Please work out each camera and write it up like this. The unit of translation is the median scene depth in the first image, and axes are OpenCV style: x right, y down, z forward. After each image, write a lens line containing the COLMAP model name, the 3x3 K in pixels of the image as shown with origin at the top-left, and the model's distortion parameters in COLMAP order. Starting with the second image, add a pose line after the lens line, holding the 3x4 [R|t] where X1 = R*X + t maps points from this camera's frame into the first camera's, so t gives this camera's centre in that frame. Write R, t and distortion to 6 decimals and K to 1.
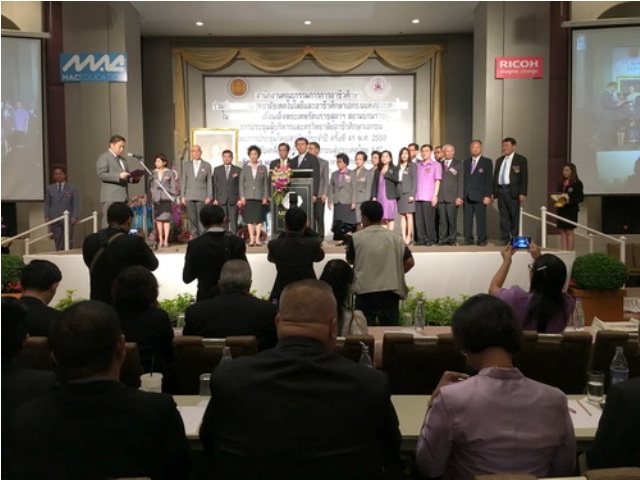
lens RADIAL K [[569.2, 0, 324.0], [0, 569.2, 237.0], [0, 0, 1]] dist [0.074575, 0.000748]
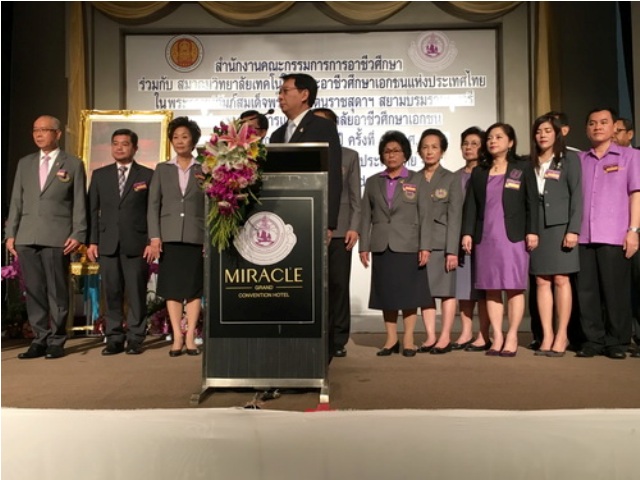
lens RADIAL K [[677.1, 0, 312.8], [0, 677.1, 233.3], [0, 0, 1]] dist [0.069022, 0.000000]
pose [[0.999874, -0.001544, -0.015768, -0.017861], [-0.000091, 0.994659, -0.103211, -0.020936], [0.015843, 0.103200, 0.994534, 0.503667]]
